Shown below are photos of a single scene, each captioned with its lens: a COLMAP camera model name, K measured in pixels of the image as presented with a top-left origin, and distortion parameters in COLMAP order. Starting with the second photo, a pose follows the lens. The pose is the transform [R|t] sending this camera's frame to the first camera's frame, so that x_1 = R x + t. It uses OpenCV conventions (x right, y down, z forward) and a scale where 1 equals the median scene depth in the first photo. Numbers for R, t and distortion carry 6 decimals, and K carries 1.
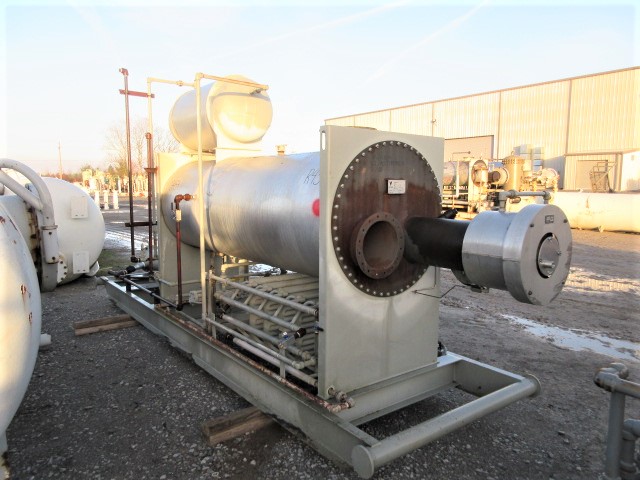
lens RADIAL K [[478.1, 0, 319.8], [0, 478.1, 239.6], [0, 0, 1]] dist [0.020571, -0.001157]
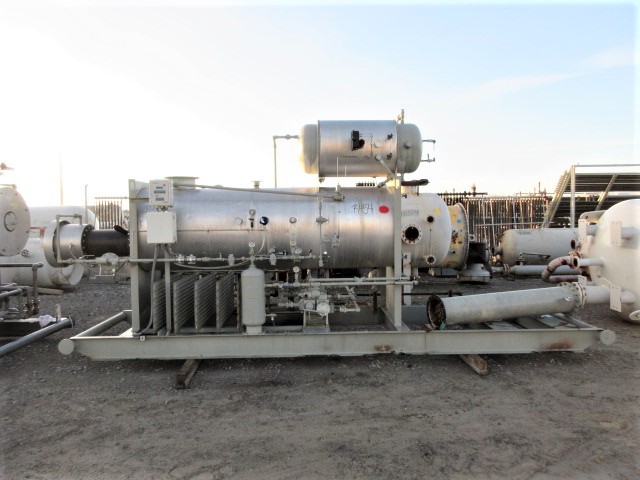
lens RADIAL K [[478.1, 0, 316.8], [0, 478.1, 239.3], [0, 0, 1]] dist [0.020571, -0.001157]
pose [[-0.596368, 0.042254, -0.801599, 0.810672], [-0.077811, 0.990868, 0.110120, -0.169526], [0.798931, 0.128045, -0.587634, 1.722034]]
